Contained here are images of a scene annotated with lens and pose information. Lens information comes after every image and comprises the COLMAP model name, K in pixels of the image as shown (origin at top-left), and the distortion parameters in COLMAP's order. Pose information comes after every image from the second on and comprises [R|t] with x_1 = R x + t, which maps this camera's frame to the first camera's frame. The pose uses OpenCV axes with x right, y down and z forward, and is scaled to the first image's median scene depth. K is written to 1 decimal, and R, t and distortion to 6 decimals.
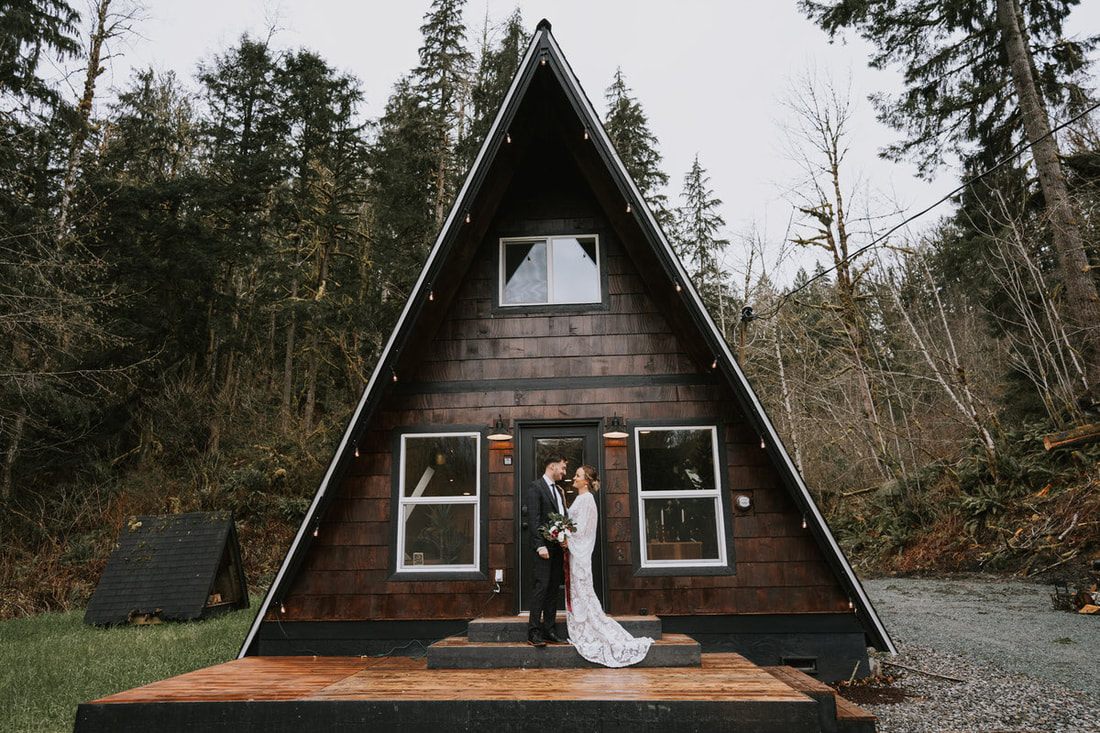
lens RADIAL K [[695.4, 0, 550.0], [0, 695.4, 366.5], [0, 0, 1]] dist [-0.007478, 0.001423]
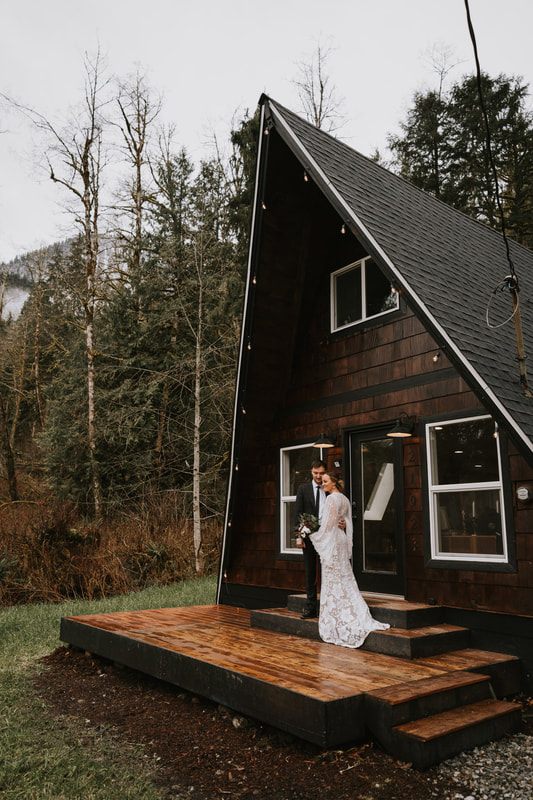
lens RADIAL K [[606.3, 0, 266.5], [0, 606.3, 400.0], [0, 0, 1]] dist [0.058517, 0.004190]
pose [[0.661825, -0.143427, -0.735810, 0.638814], [0.194762, 0.980720, -0.015987, 0.020685], [0.723917, -0.132727, 0.676999, 0.219854]]
